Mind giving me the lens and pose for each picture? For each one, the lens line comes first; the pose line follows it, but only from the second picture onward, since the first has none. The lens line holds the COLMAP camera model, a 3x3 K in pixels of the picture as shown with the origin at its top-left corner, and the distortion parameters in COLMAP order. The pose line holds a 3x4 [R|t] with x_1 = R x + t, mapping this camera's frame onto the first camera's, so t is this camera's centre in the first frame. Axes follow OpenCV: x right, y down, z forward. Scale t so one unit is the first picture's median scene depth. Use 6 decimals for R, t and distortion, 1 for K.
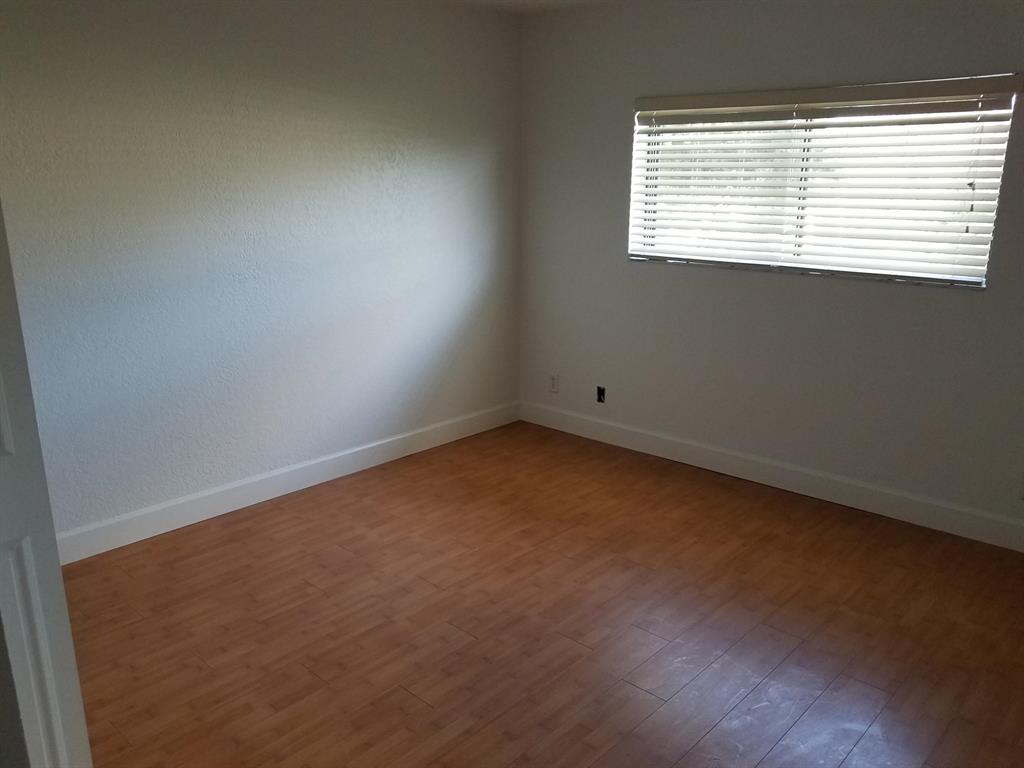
lens RADIAL K [[818.5, 0, 497.4], [0, 818.5, 404.9], [0, 0, 1]] dist [0.004412, -0.001692]
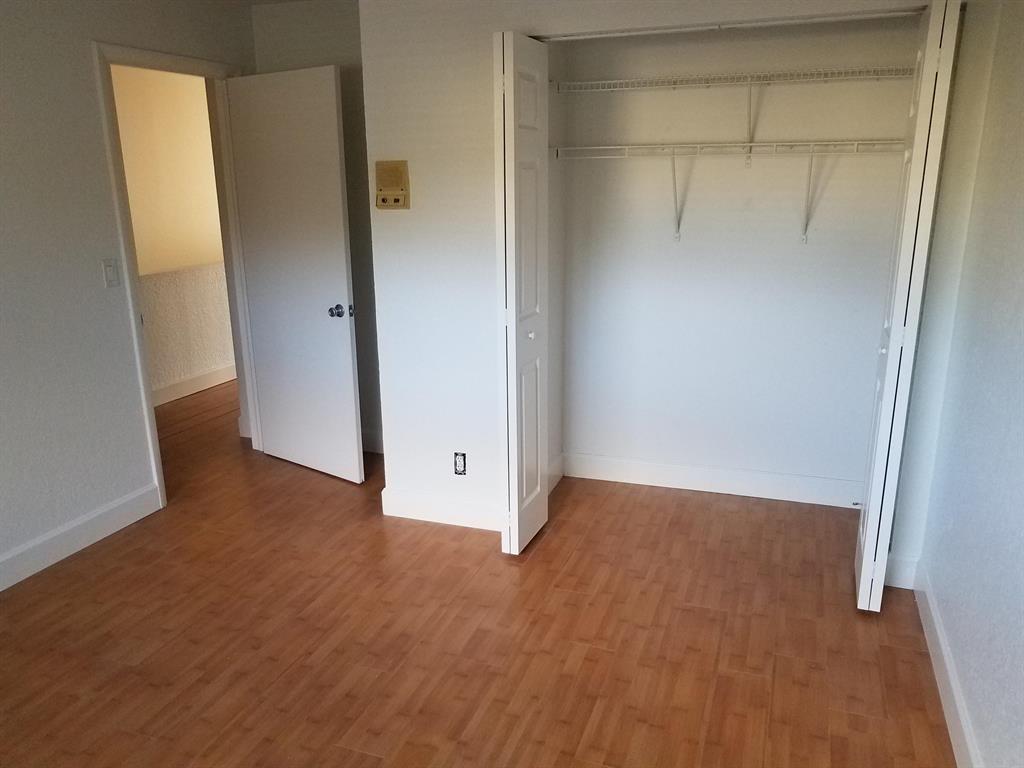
lens RADIAL K [[818.5, 0, 497.4], [0, 818.5, 404.9], [0, 0, 1]] dist [0.004412, -0.001692]
pose [[-0.923386, 0.117277, -0.365520, 0.088609], [-0.089881, 0.859668, 0.502884, -0.450613], [0.373203, 0.497209, -0.783264, 1.600743]]
